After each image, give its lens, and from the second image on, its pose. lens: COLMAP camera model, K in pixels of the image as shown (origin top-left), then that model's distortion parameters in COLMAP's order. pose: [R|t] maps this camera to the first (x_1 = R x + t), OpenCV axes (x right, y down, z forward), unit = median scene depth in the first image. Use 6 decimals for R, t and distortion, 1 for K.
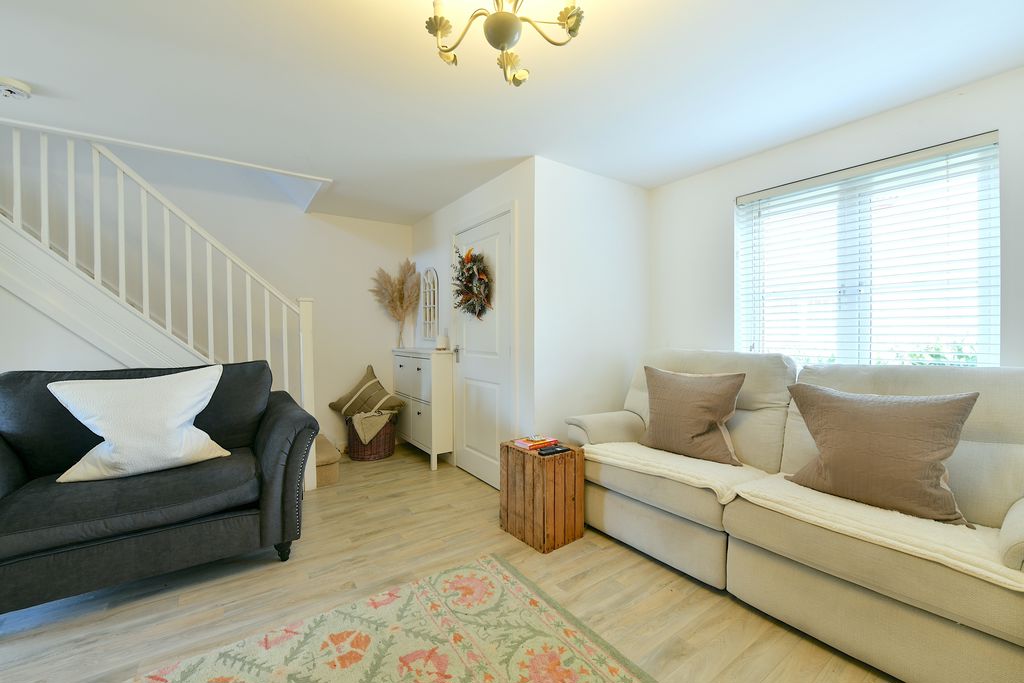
lens RADIAL K [[408.2, 0, 514.9], [0, 408.2, 336.8], [0, 0, 1]] dist [-0.015804, -0.000847]
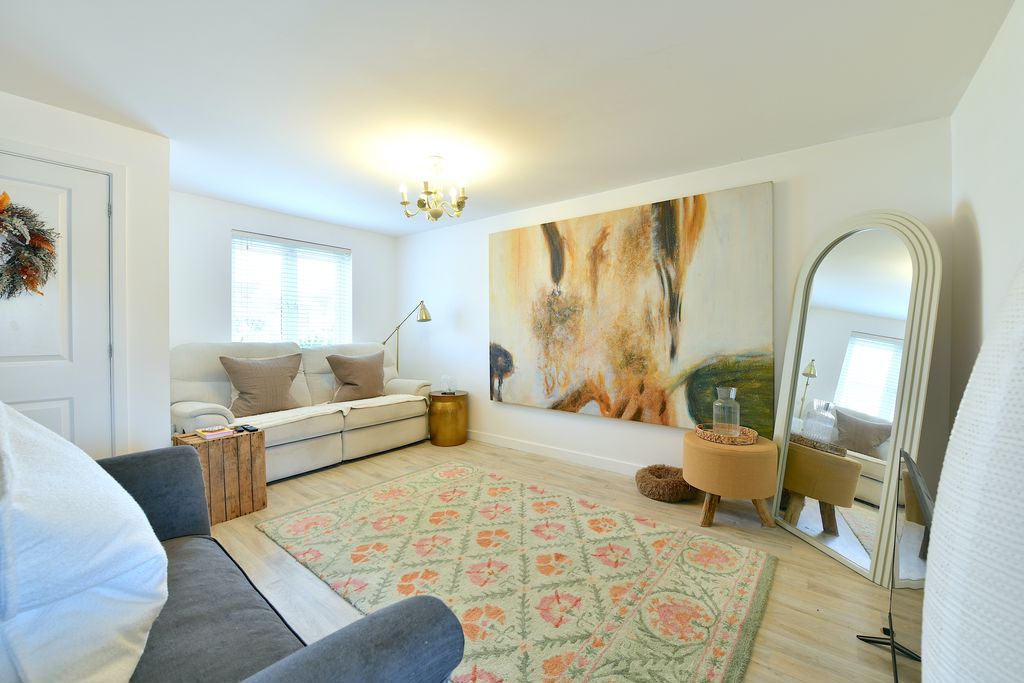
lens RADIAL K [[408.2, 0, 514.9], [0, 408.2, 336.8], [0, 0, 1]] dist [-0.015804, -0.000847]
pose [[-0.291388, -0.009696, 0.956556, -1.579513], [0.007814, 0.999891, 0.012516, 0.007726], [-0.956573, 0.011122, -0.291281, 0.755748]]
